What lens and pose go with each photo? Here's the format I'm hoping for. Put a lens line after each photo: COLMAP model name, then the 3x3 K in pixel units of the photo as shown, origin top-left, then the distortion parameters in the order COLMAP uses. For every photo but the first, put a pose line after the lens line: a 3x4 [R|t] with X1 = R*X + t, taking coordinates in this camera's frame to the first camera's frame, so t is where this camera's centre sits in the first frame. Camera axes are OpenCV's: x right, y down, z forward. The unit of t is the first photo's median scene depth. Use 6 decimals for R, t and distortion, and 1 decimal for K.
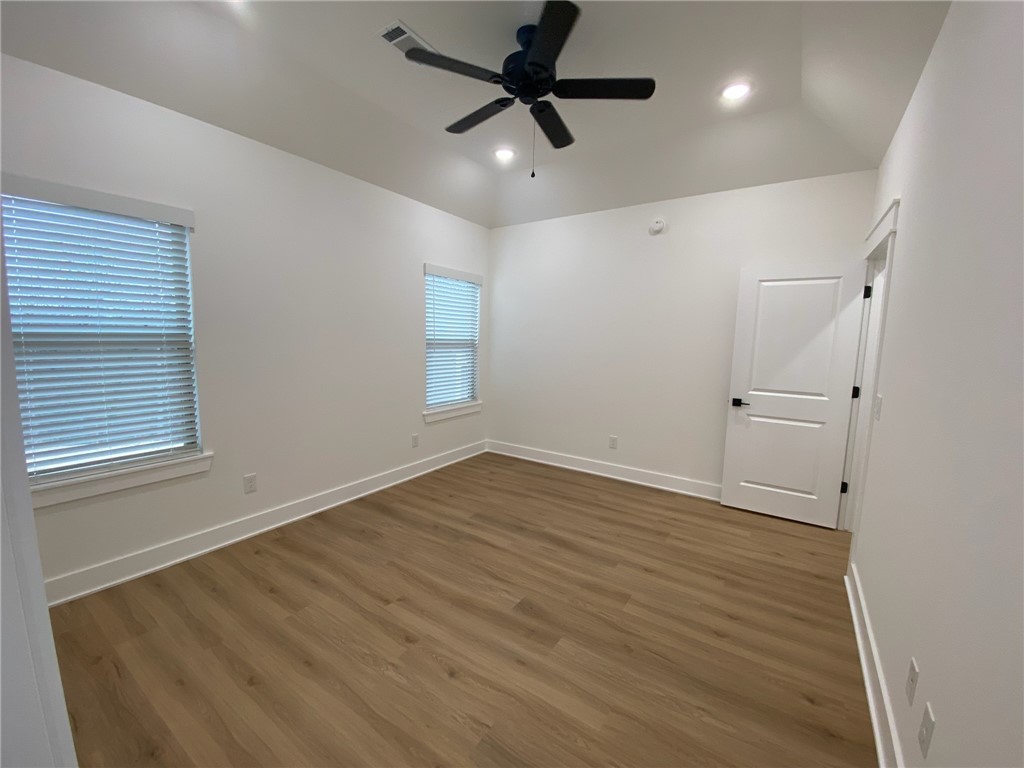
lens RADIAL K [[413.1, 0, 504.6], [0, 413.1, 387.1], [0, 0, 1]] dist [0.018153, -0.017876]
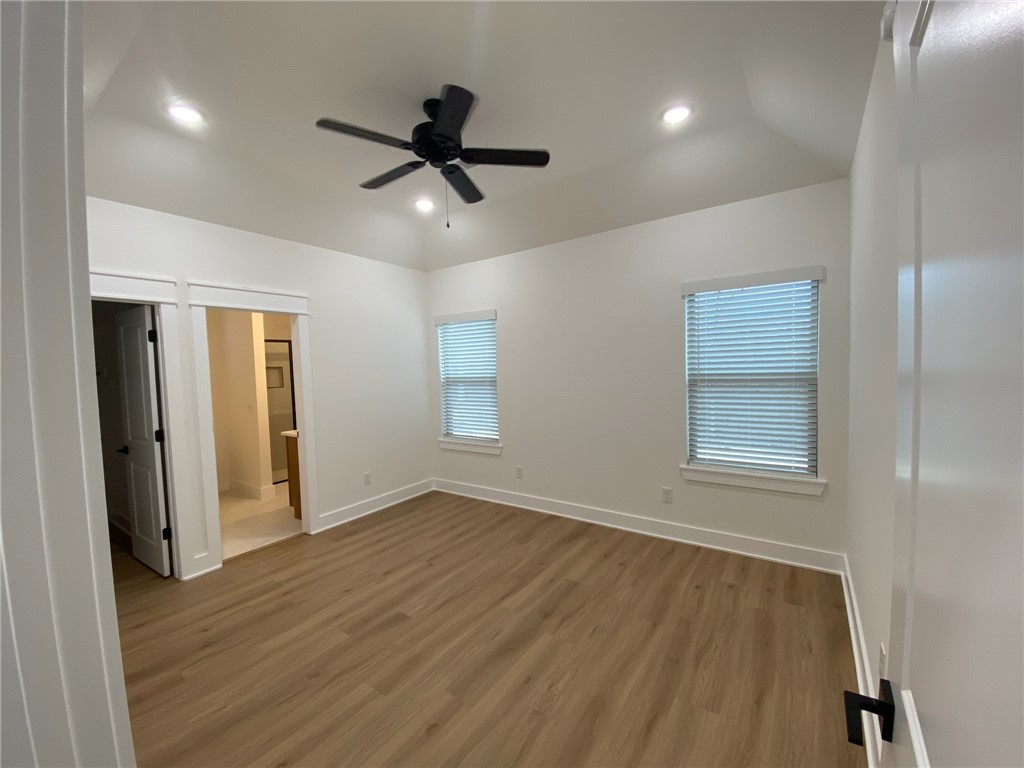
lens RADIAL K [[413.1, 0, 521.6], [0, 413.1, 388.3], [0, 0, 1]] dist [0.018153, -0.017876]
pose [[0.010218, 0.041603, -0.999082, 0.865775], [-0.096600, 0.994502, 0.040424, -0.132233], [0.995271, 0.096098, 0.014181, 0.934061]]
